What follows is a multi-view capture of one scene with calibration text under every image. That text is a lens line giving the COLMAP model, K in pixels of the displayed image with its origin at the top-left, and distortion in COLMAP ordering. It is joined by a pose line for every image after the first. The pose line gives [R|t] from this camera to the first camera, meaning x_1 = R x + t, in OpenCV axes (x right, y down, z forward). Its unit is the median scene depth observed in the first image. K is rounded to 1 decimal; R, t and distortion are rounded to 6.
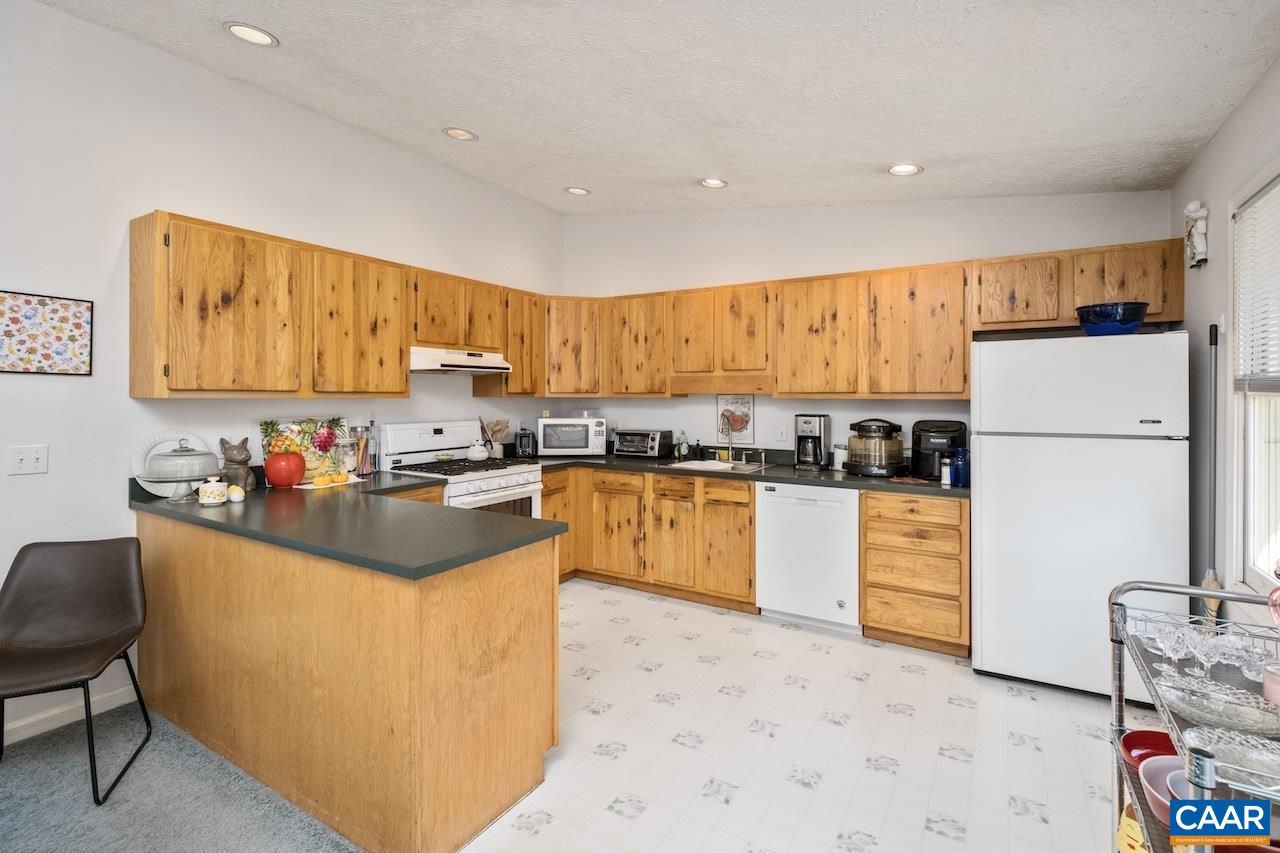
lens RADIAL K [[583.4, 0, 622.7], [0, 583.4, 396.5], [0, 0, 1]] dist [-0.002719, 0.000624]
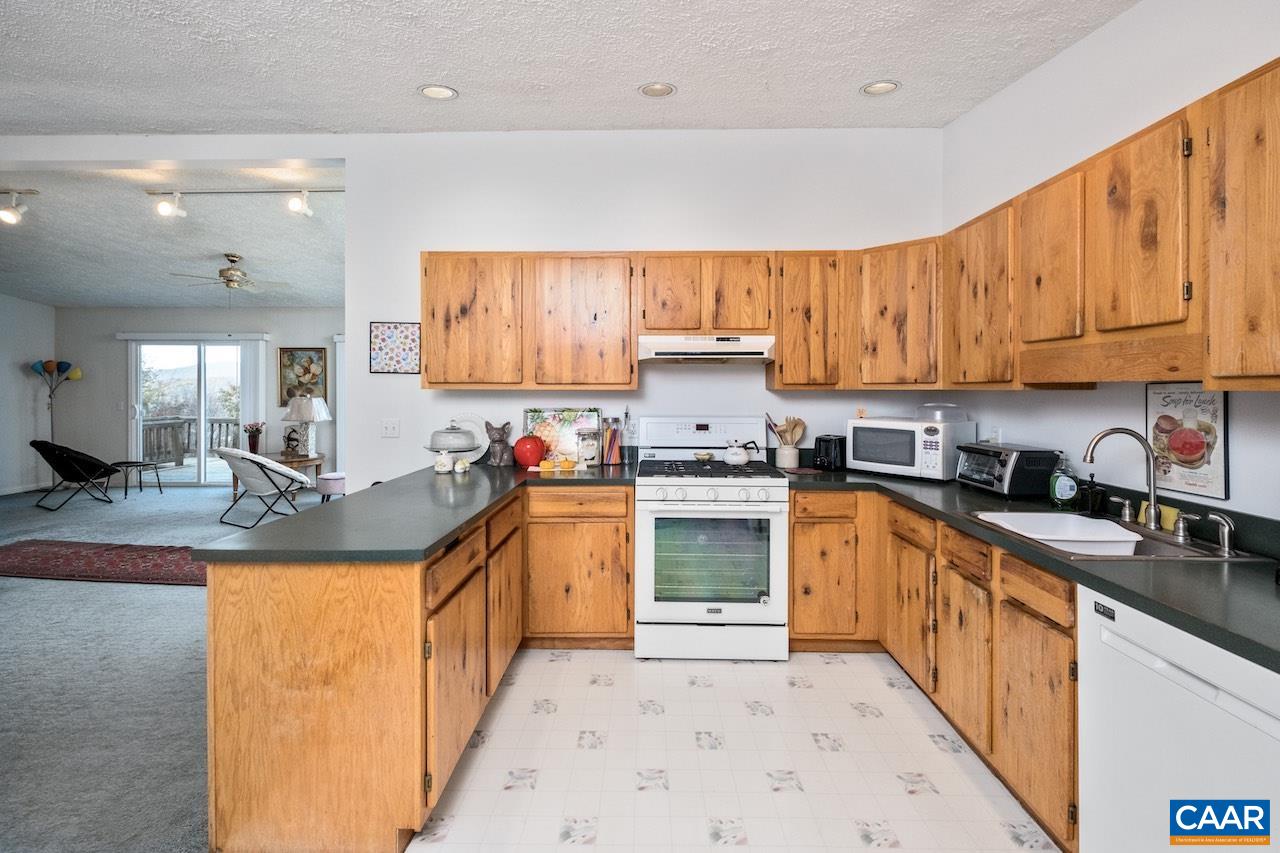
lens RADIAL K [[563.4, 0, 646.9], [0, 563.4, 390.5], [0, 0, 1]] dist [-0.002814, -0.000713]
pose [[0.532187, 0.001334, -0.846626, 0.373027], [-0.001963, 0.999998, 0.000342, 0.002933], [0.846625, 0.001480, 0.532189, 0.463190]]
